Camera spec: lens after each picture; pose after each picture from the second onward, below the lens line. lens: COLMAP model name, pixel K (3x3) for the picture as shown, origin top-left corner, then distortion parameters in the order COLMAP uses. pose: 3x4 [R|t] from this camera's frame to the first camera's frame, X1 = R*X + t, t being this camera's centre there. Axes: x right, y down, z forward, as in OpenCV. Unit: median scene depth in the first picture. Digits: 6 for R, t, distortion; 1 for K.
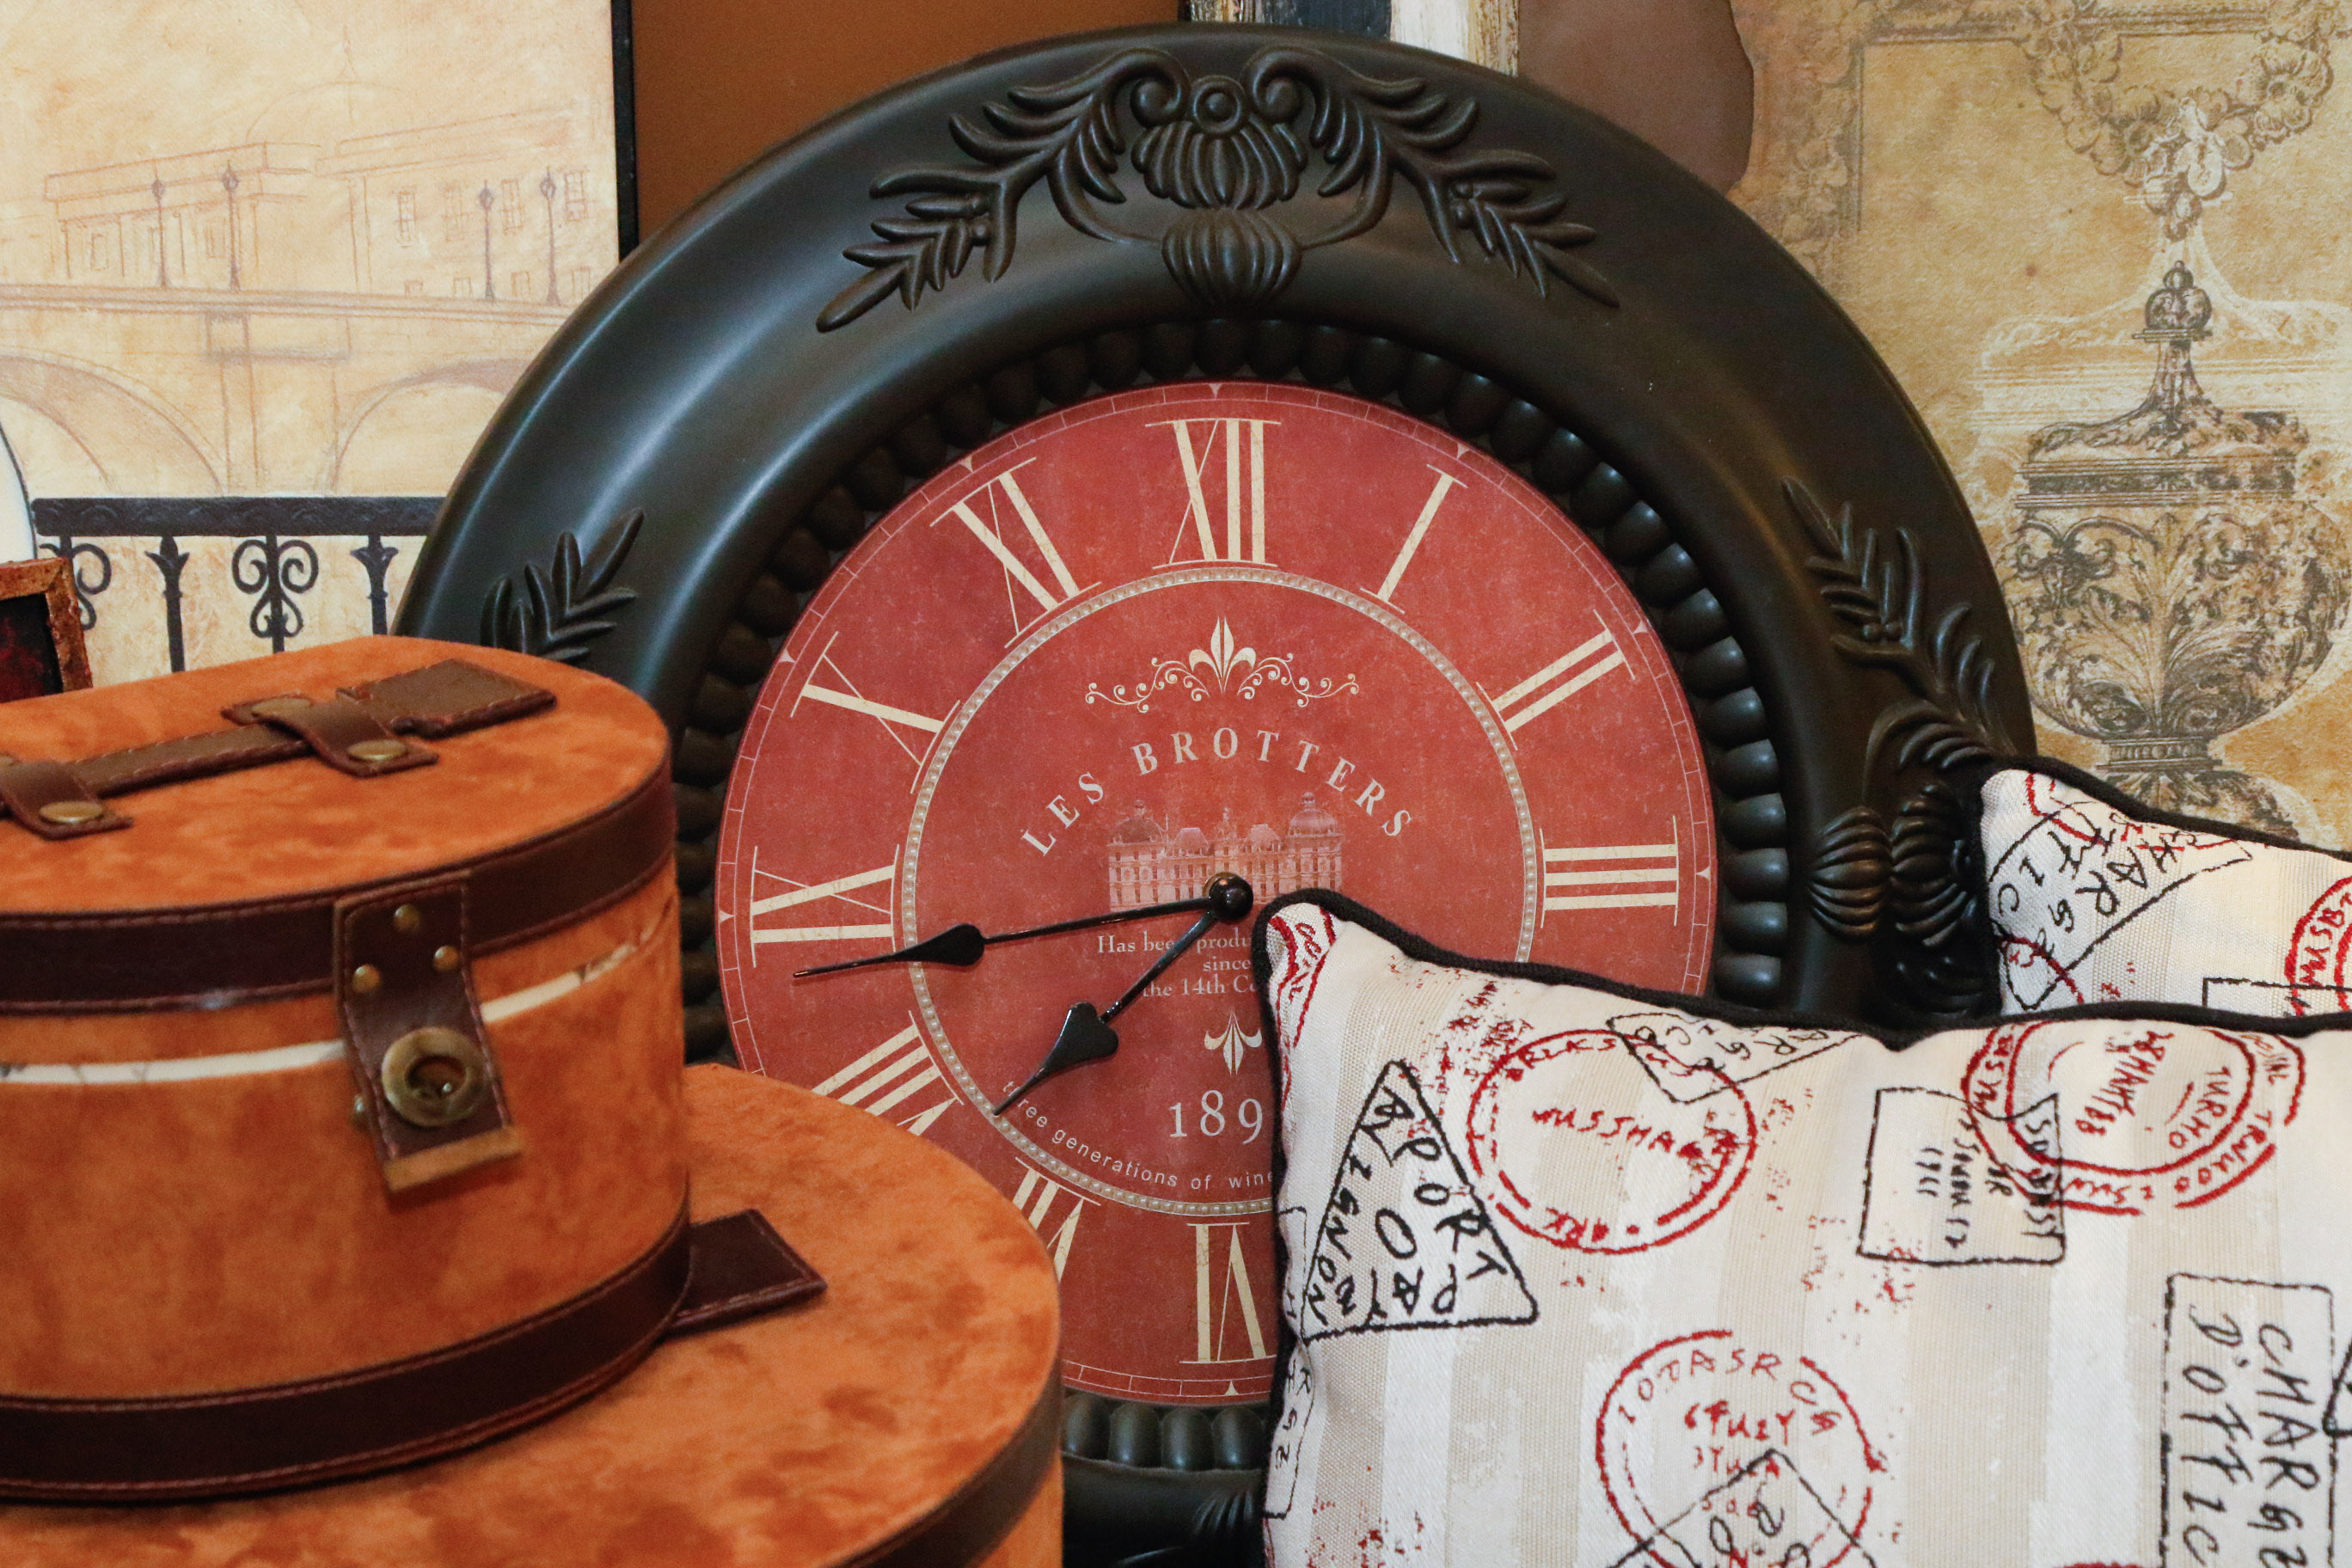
lens RADIAL K [[5748.9, 0, 1185.2], [0, 5748.9, 814.4], [0, 0, 1]] dist [0.178530, 0.061702]
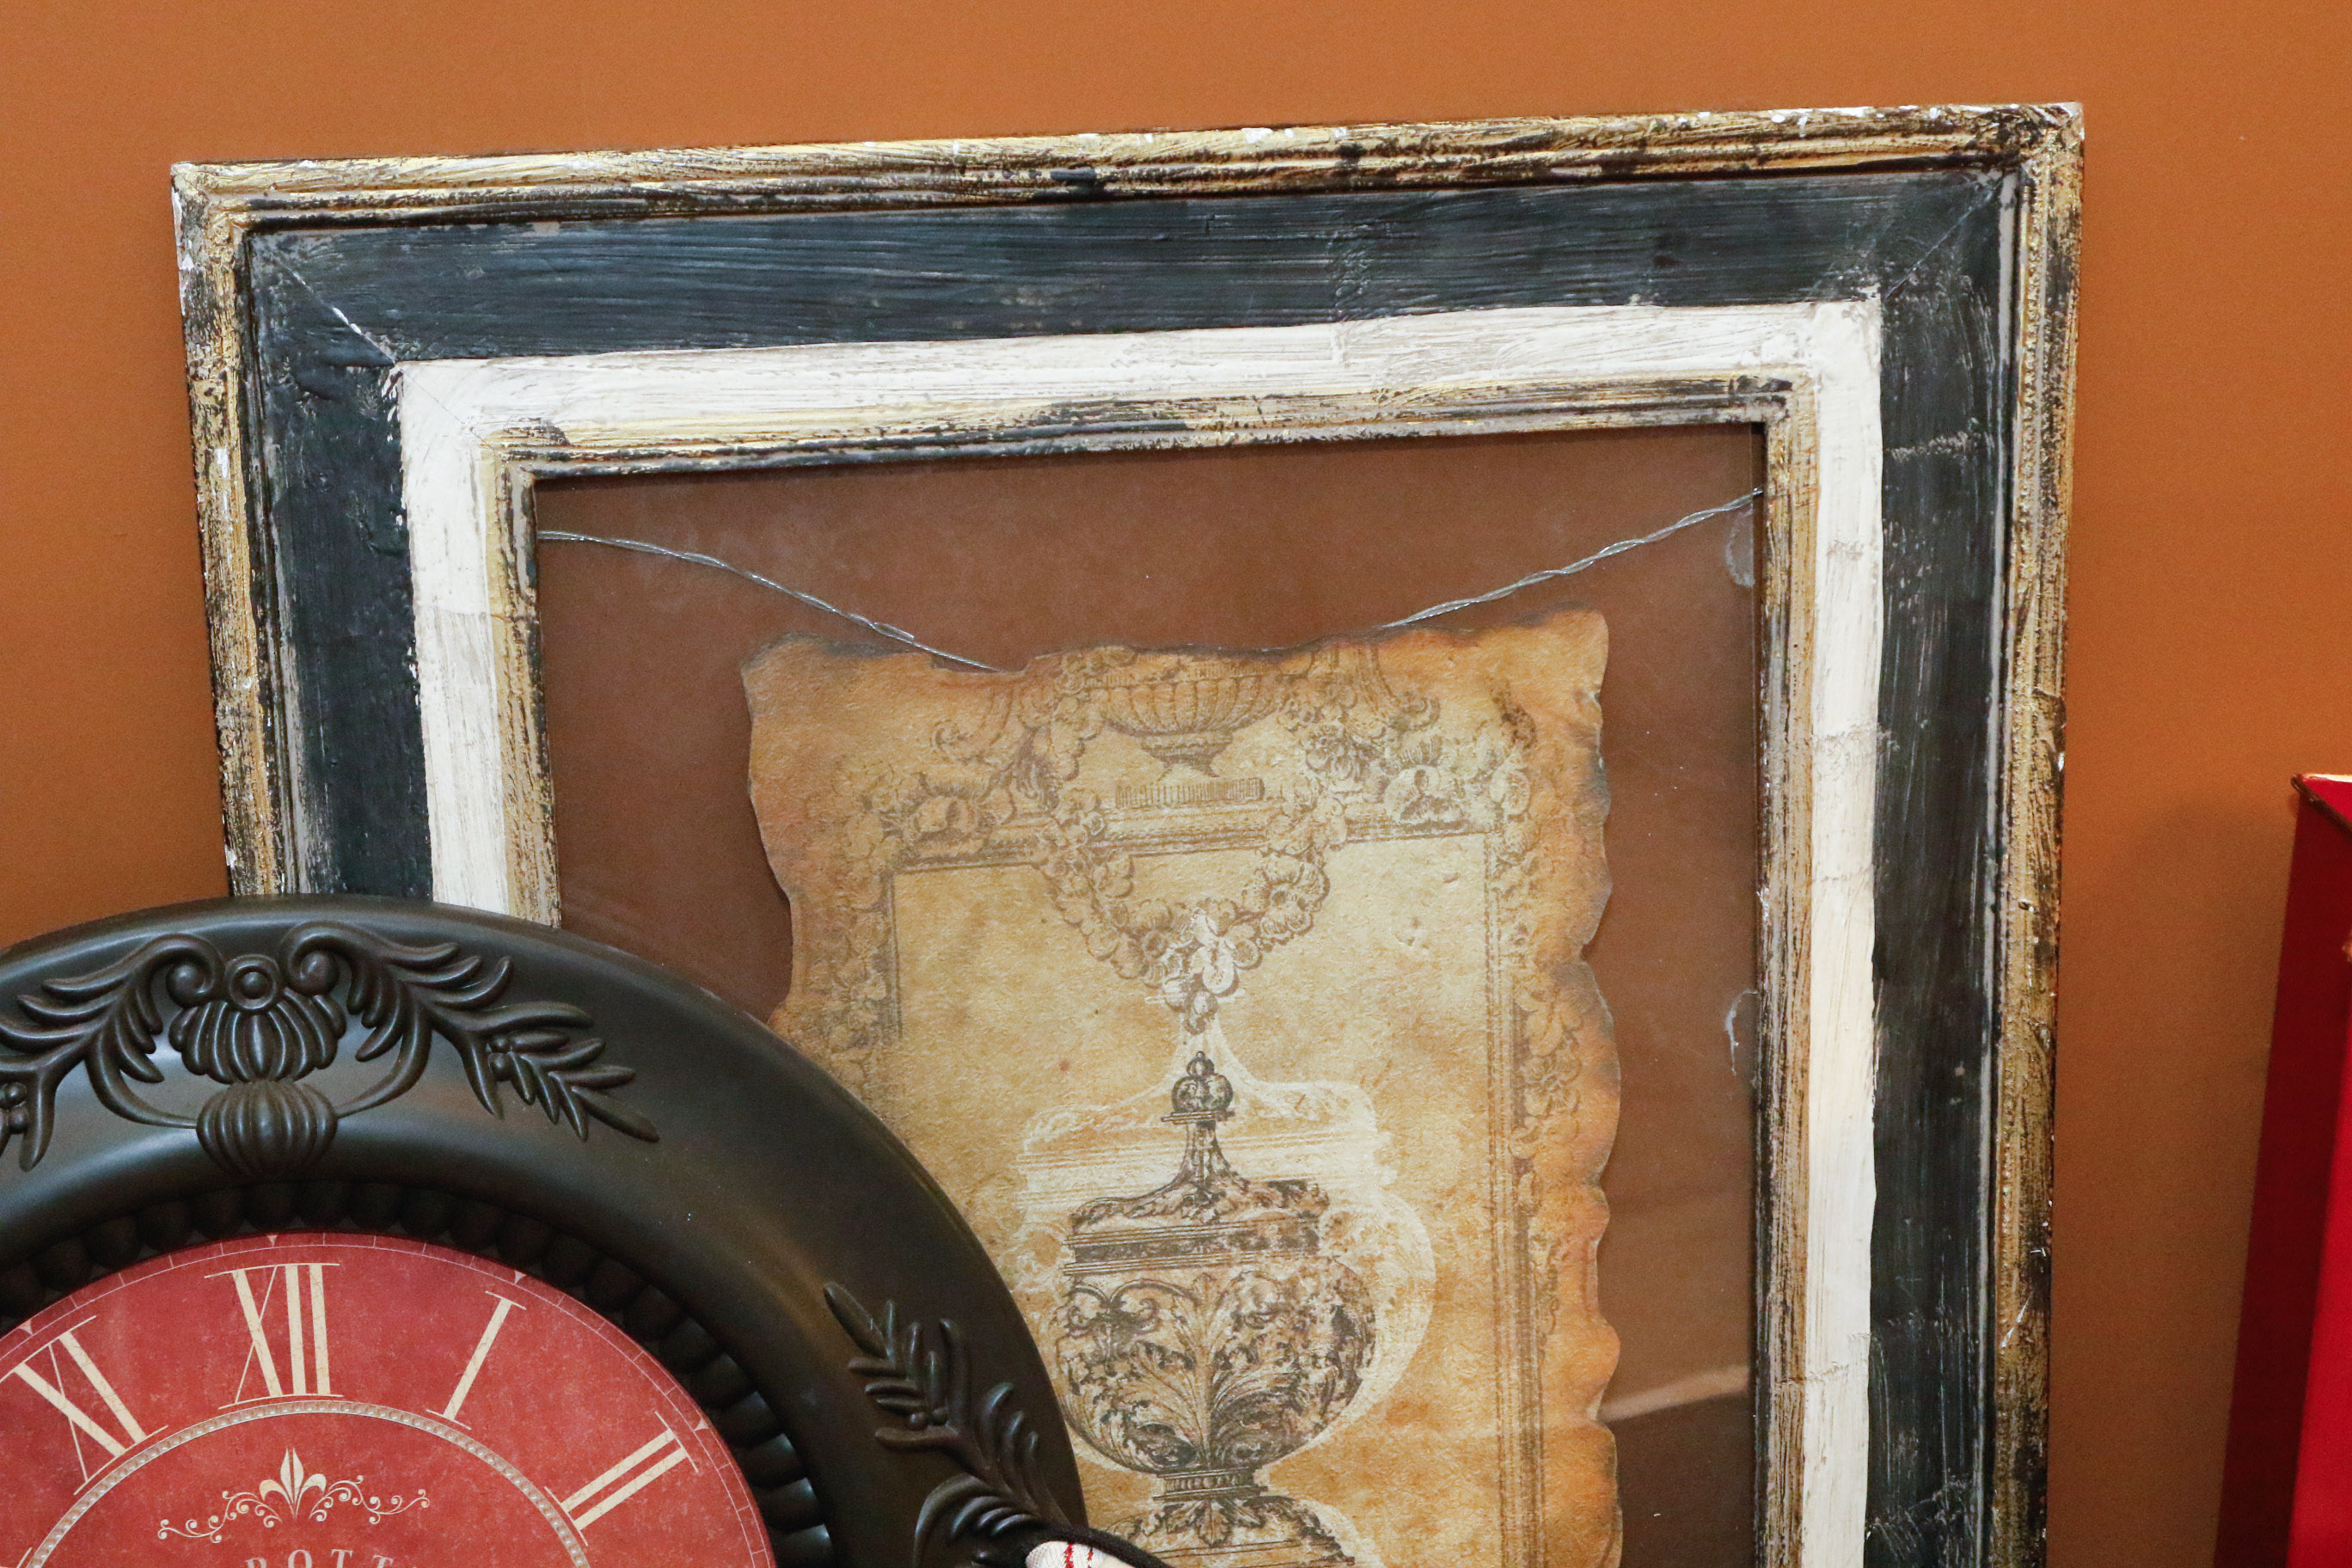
lens RADIAL K [[4062.0, 0, 1176.0], [0, 4062.0, 784.0], [0, 0, 1]] dist [0.000239, 0.128010]
pose [[0.998704, -0.031298, 0.040141, 0.144776], [0.030771, 0.999433, 0.013689, -0.163704], [-0.040547, -0.012436, 0.999100, 0.251710]]
